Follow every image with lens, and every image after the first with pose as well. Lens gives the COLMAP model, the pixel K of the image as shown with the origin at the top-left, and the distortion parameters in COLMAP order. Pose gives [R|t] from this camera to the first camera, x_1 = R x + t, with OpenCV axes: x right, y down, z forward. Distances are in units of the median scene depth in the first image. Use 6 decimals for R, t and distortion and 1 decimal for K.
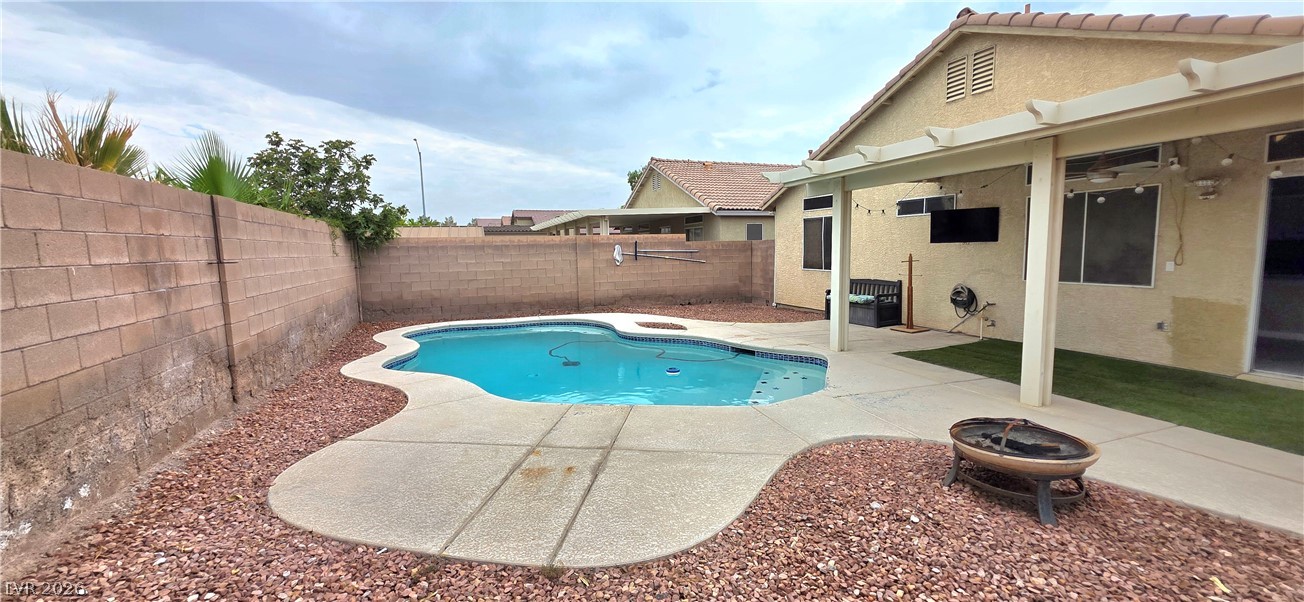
lens RADIAL K [[520.6, 0, 652.7], [0, 520.6, 299.2], [0, 0, 1]] dist [0.002654, -0.000001]
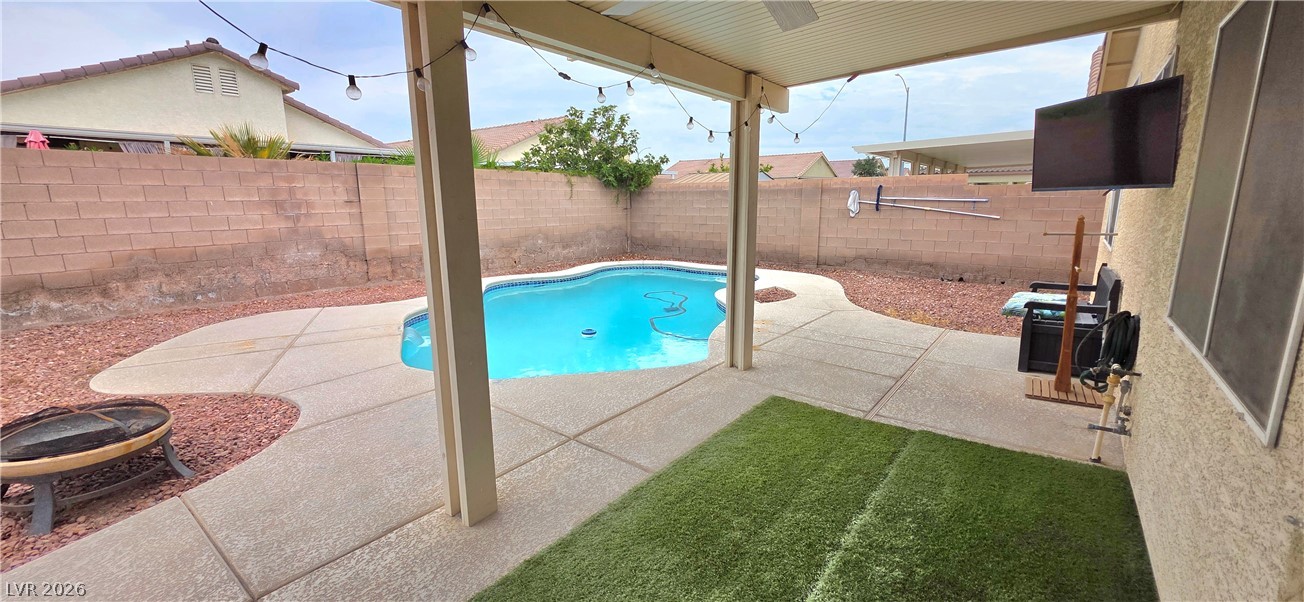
lens RADIAL K [[520.6, 0, 652.7], [0, 520.6, 299.2], [0, 0, 1]] dist [0.002654, -0.000001]
pose [[0.525972, 0.177148, -0.831848, 0.512255], [-0.087699, 0.984151, 0.154131, -0.042709], [0.845968, -0.008117, 0.533172, 0.368079]]
